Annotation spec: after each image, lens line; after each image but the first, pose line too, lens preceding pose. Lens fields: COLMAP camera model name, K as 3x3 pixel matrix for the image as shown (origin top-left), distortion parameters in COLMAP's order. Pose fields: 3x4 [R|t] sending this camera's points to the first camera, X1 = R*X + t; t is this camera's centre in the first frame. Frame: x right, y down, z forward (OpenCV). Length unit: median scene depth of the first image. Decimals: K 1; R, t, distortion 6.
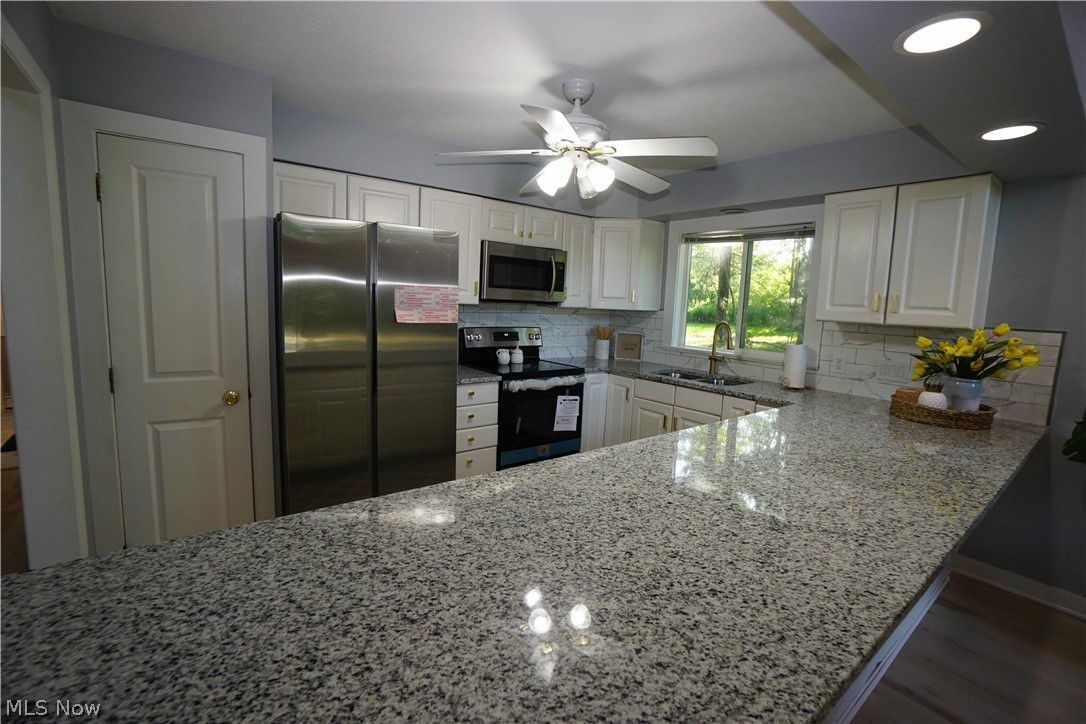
lens RADIAL K [[478.8, 0, 543.0], [0, 478.8, 362.0], [0, 0, 1]] dist [-0.059950, 0.018568]
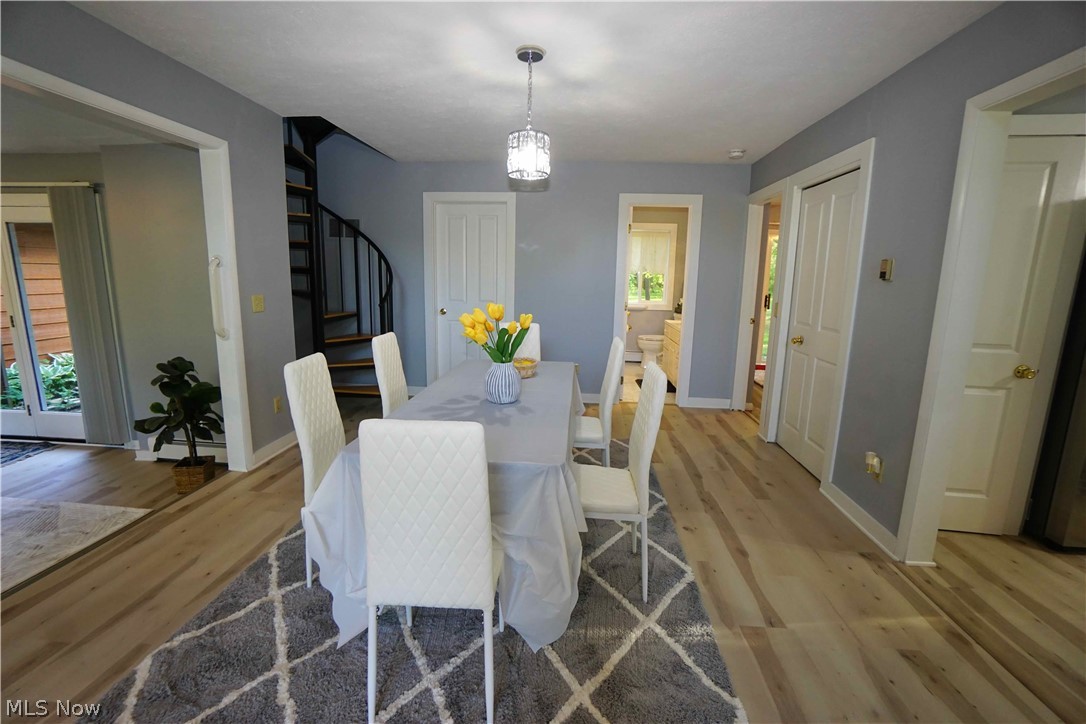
lens RADIAL K [[473.2, 0, 543.0], [0, 473.2, 362.0], [0, 0, 1]] dist [-0.014706, 0.000241]
pose [[0.747314, 0.095879, -0.657517, -0.472738], [-0.074872, 0.995384, 0.060049, 0.043527], [0.660239, 0.004355, 0.751043, -0.317813]]
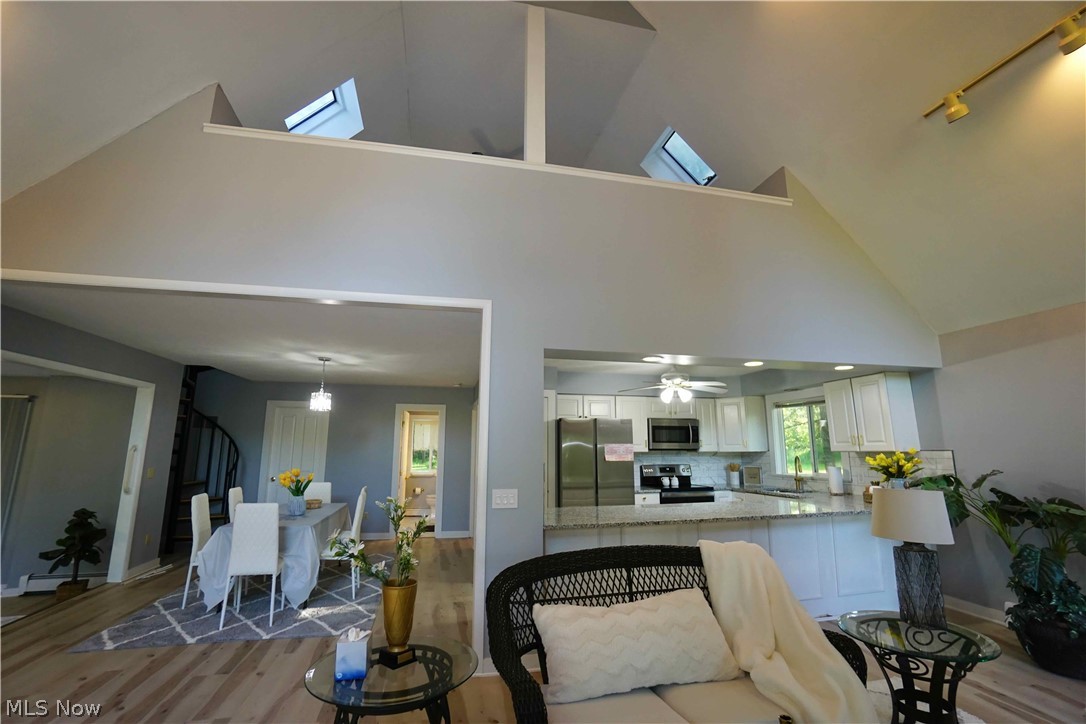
lens RADIAL K [[478.8, 0, 543.0], [0, 478.8, 362.0], [0, 0, 1]] dist [-0.059950, 0.018568]
pose [[0.906357, -0.114096, -0.406815, 0.273683], [-0.018355, 0.951307, -0.307699, 0.118948], [0.422113, 0.286352, 0.860130, -0.832365]]
